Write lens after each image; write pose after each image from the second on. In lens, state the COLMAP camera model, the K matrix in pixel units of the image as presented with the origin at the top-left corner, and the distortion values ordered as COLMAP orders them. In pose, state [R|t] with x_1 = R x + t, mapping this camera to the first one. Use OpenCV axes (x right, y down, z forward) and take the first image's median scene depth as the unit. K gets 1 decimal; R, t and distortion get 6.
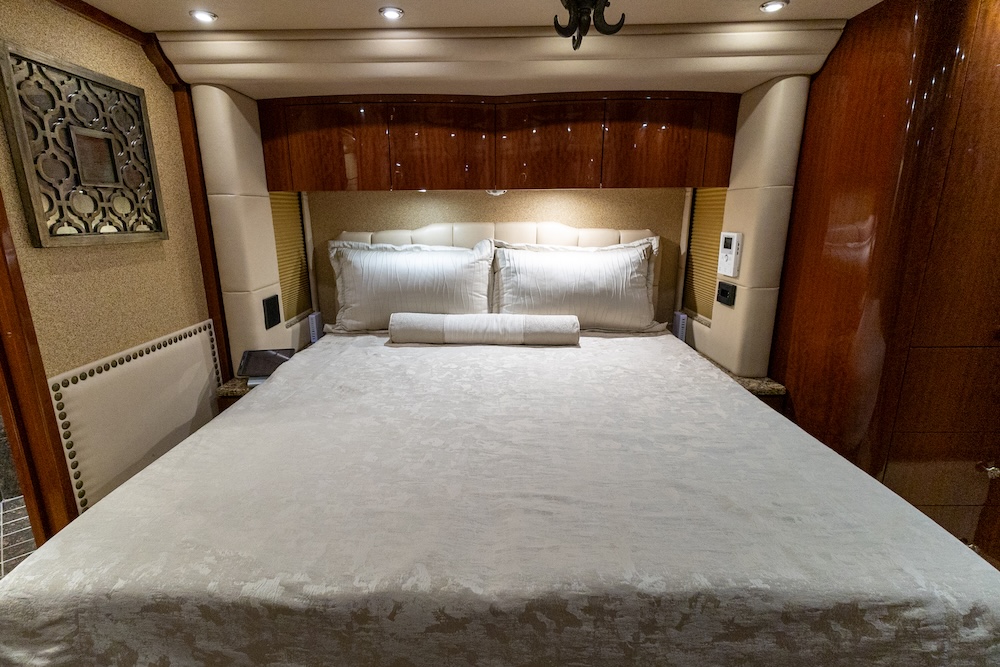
lens RADIAL K [[469.2, 0, 500.0], [0, 469.2, 333.5], [0, 0, 1]] dist [0.016797, -0.000394]
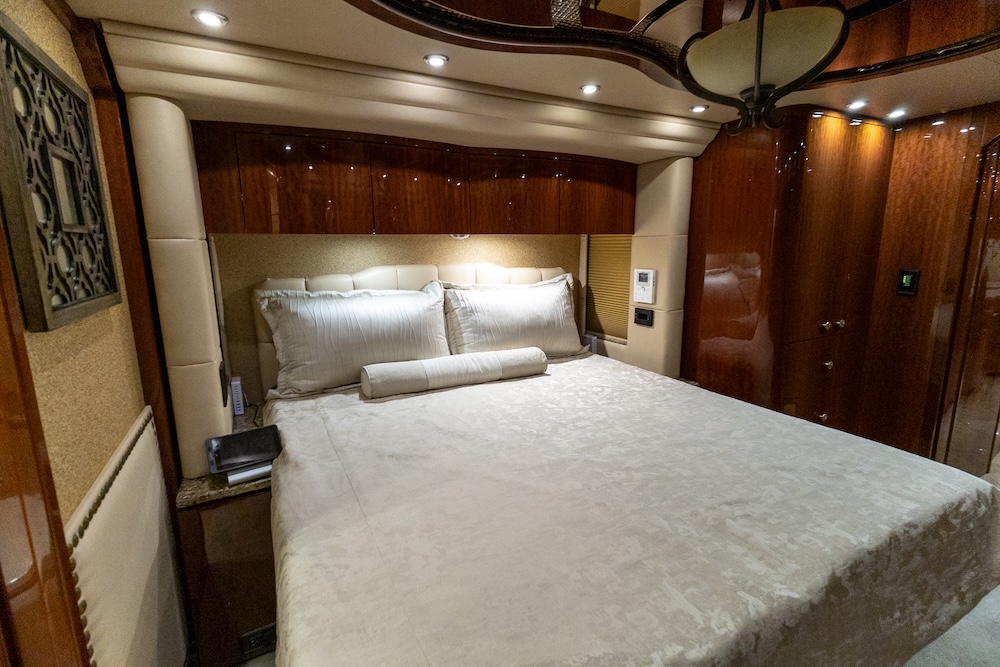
lens RADIAL K [[445.6, 0, 500.0], [0, 445.6, 333.5], [0, 0, 1]] dist [0.013492, -0.000361]
pose [[0.880513, -0.093695, 0.464669, -0.417093], [0.122501, 0.991949, -0.032116, -0.048559], [-0.457919, 0.085200, 0.884902, 0.117585]]
